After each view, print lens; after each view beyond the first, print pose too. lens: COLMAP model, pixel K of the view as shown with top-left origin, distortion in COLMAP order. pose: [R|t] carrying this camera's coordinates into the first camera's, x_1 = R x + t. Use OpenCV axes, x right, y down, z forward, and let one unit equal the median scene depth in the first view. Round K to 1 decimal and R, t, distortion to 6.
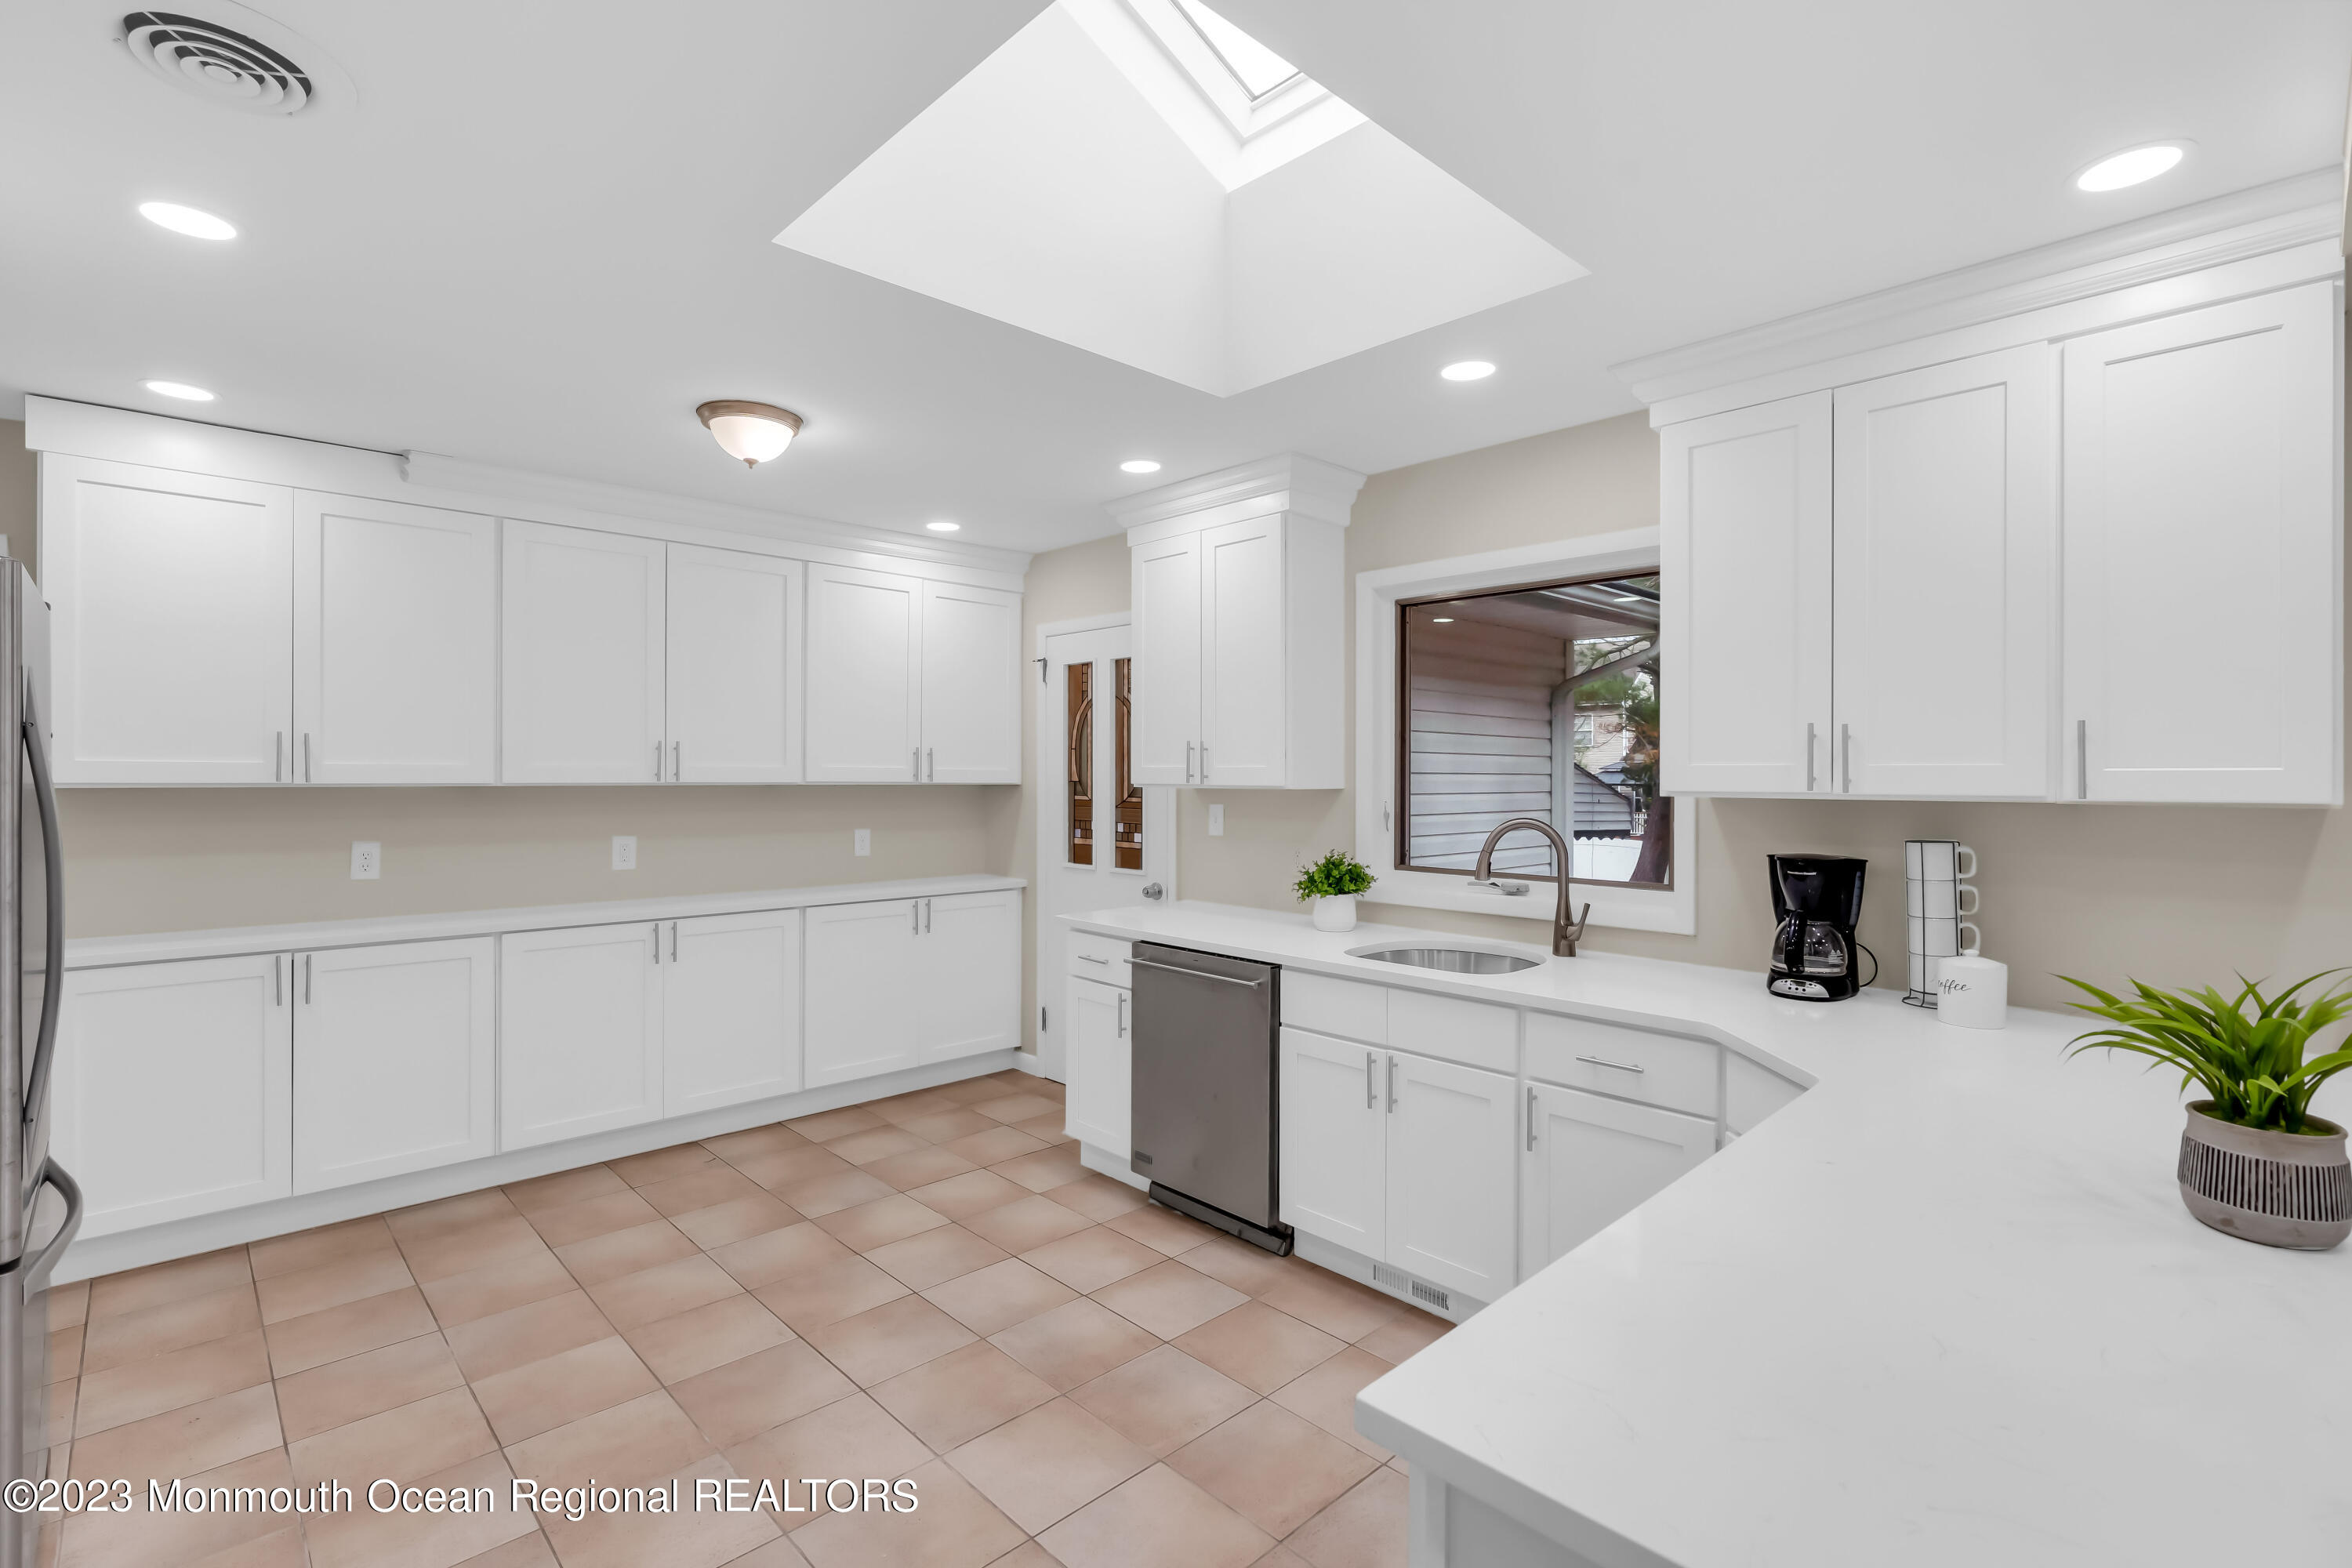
lens RADIAL K [[1066.8, 0, 1167.8], [0, 1066.8, 779.5], [0, 0, 1]] dist [-0.010073, 0.003744]
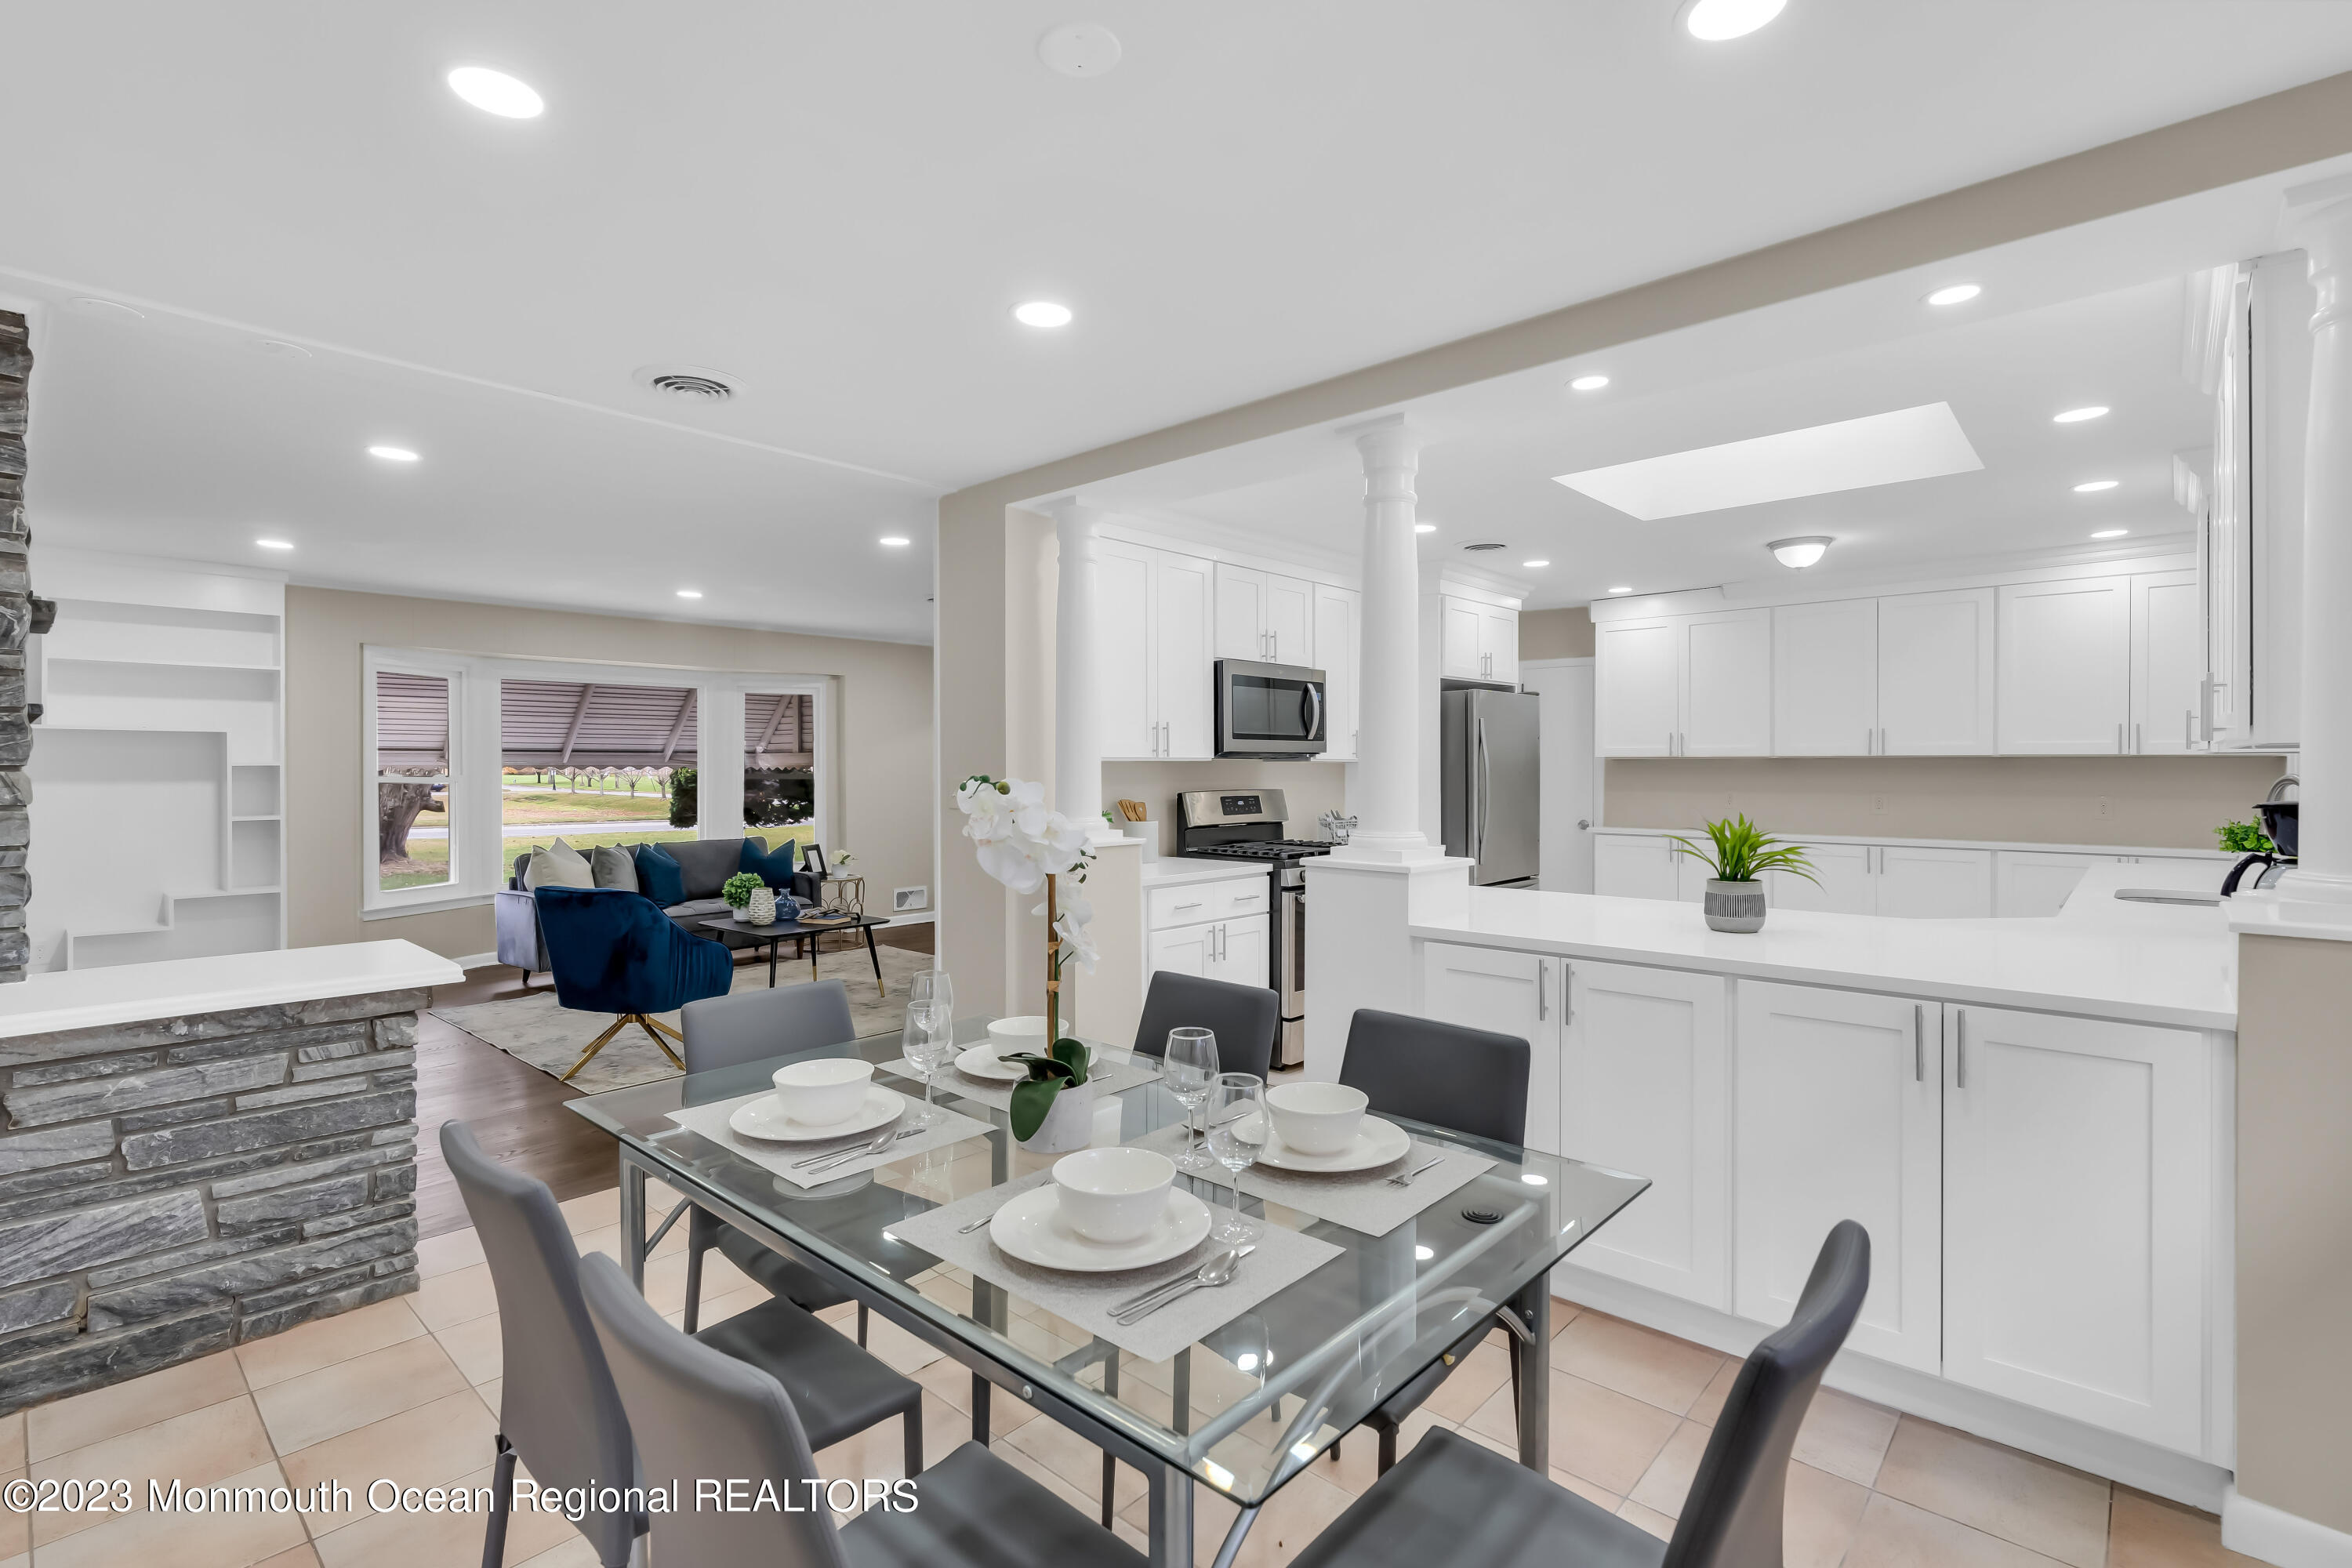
lens RADIAL K [[1066.8, 0, 1183.4], [0, 1066.8, 781.0], [0, 0, 1]] dist [-0.010073, 0.003744]
pose [[0.076779, 0.009931, -0.996999, 1.139701], [-0.003934, 0.999946, 0.009658, 0.033829], [0.997040, 0.003181, 0.076814, -0.134393]]
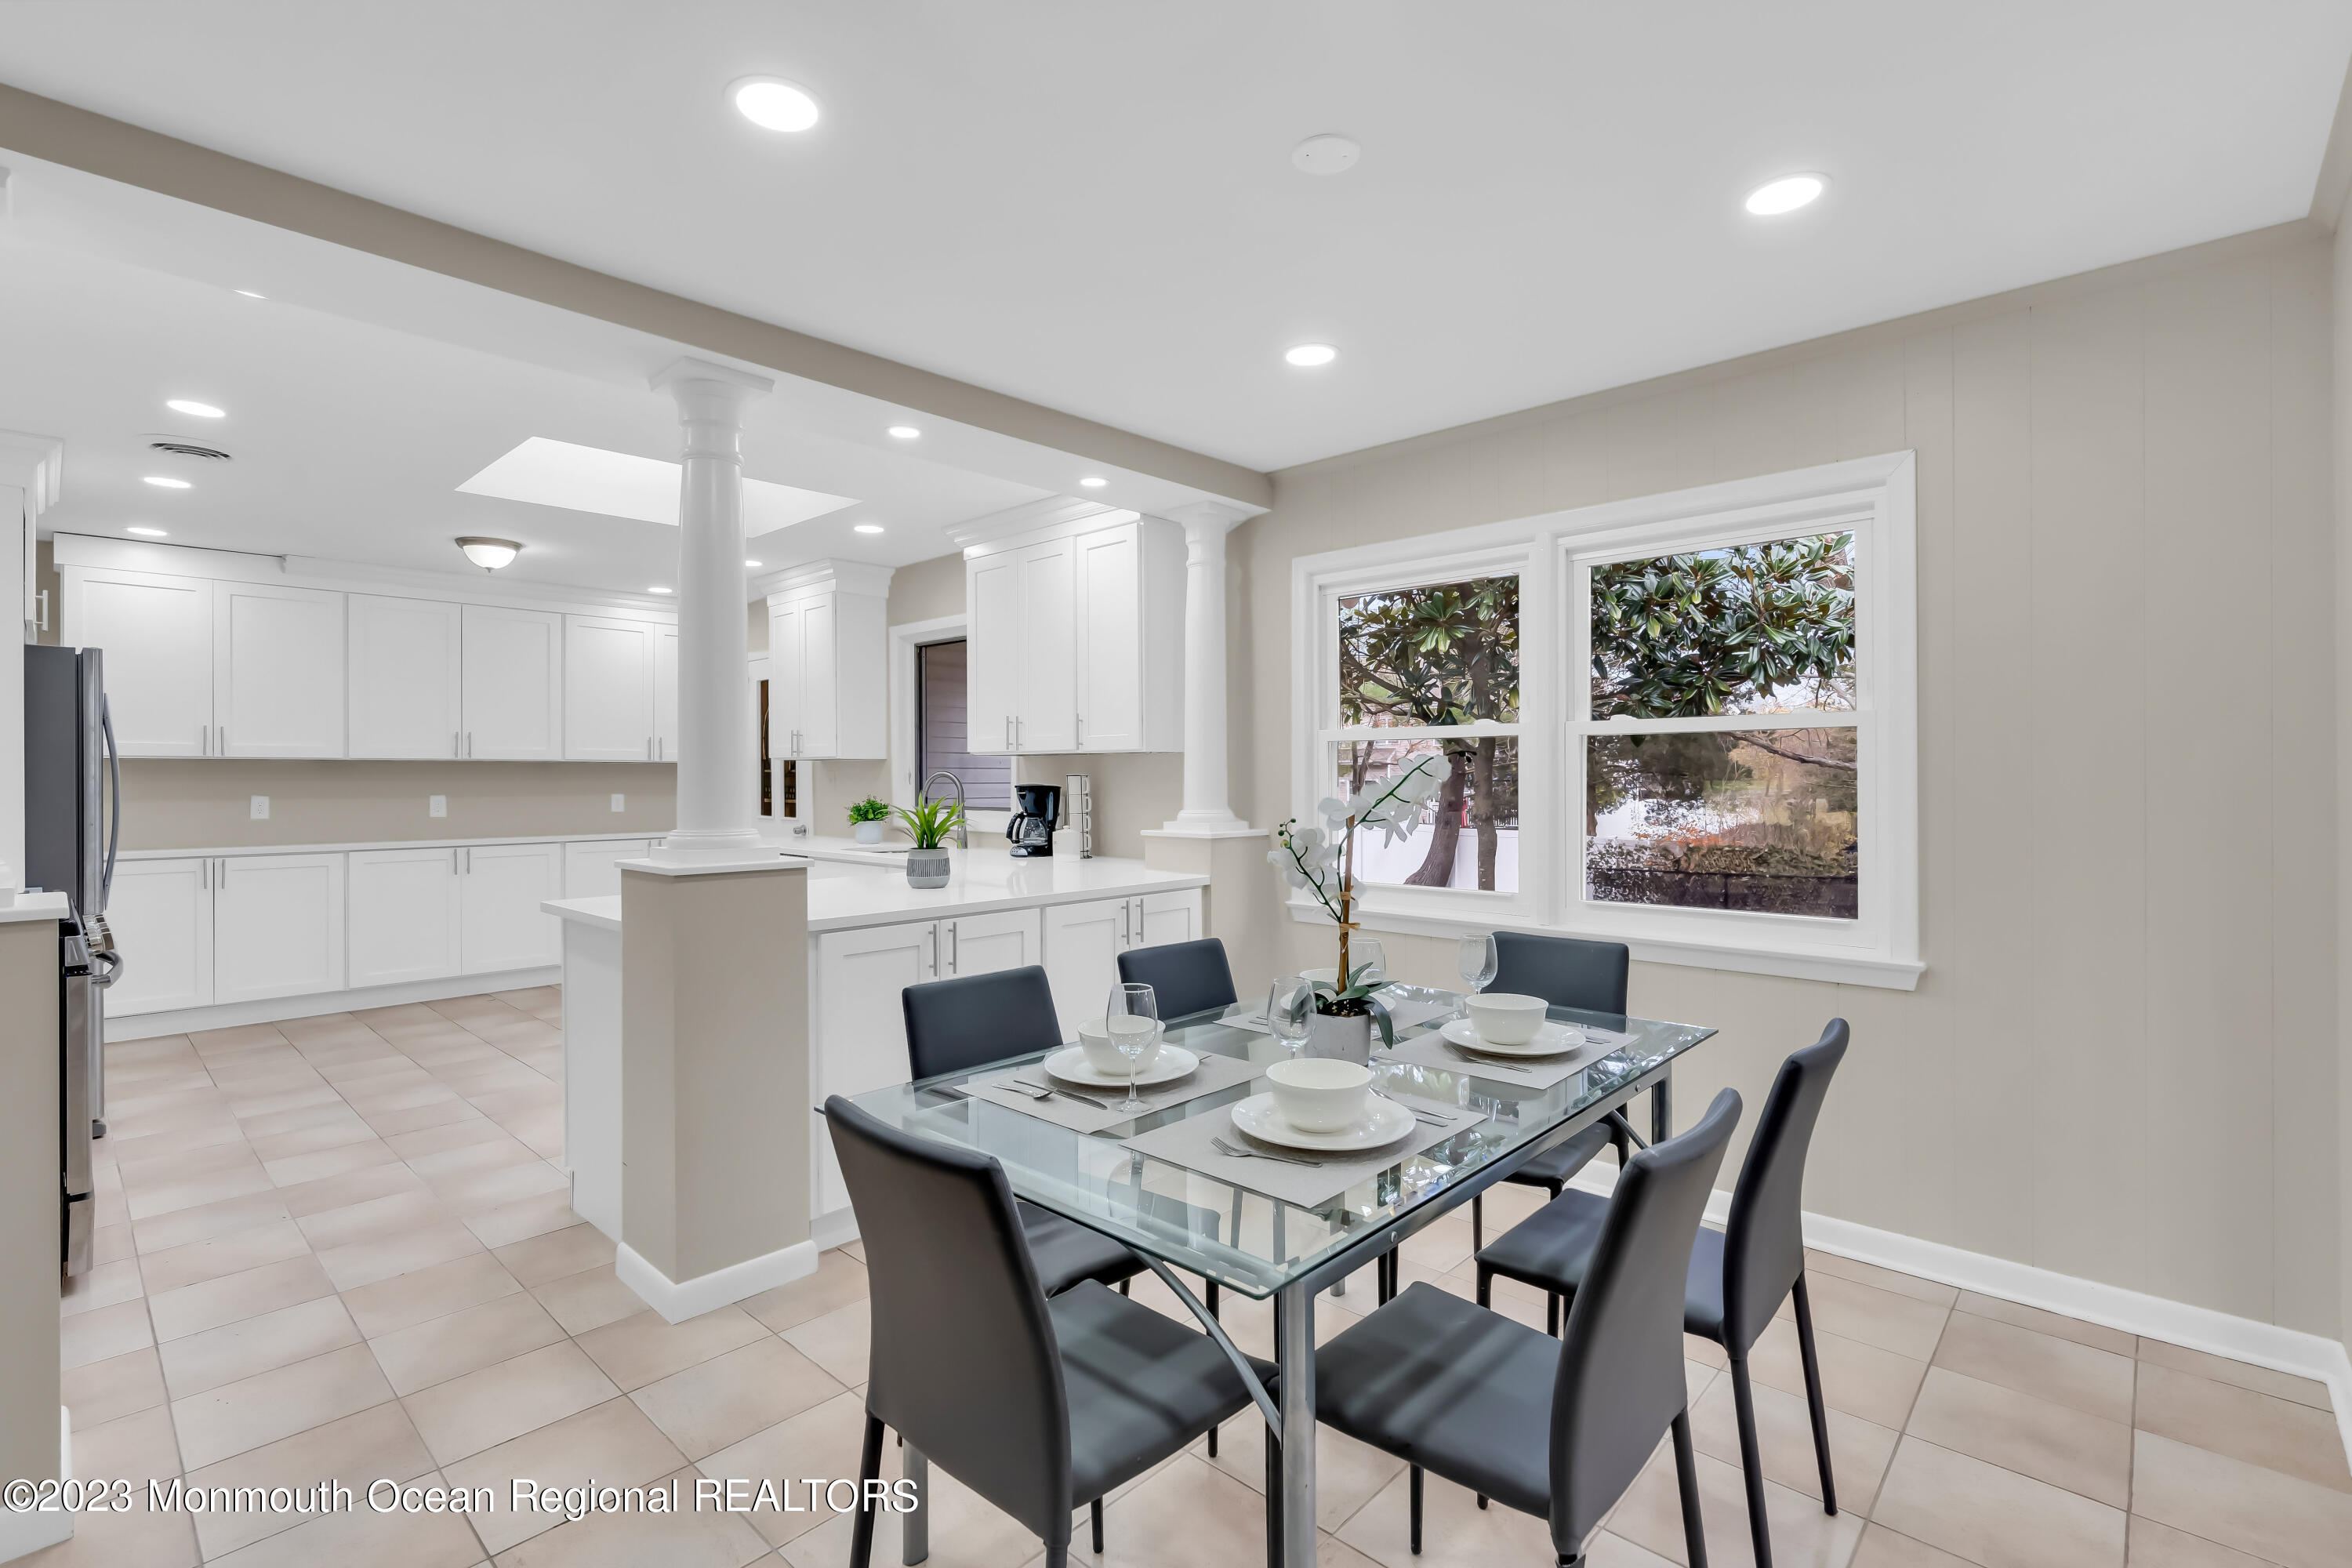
lens RADIAL K [[1066.8, 0, 1168.4], [0, 1066.8, 780.7], [0, 0, 1]] dist [-0.010073, 0.003744]
pose [[0.998366, -0.006930, 0.056719, 0.549041], [0.007017, 0.999974, -0.001342, 0.051272], [-0.056708, 0.001737, 0.998389, -0.710432]]
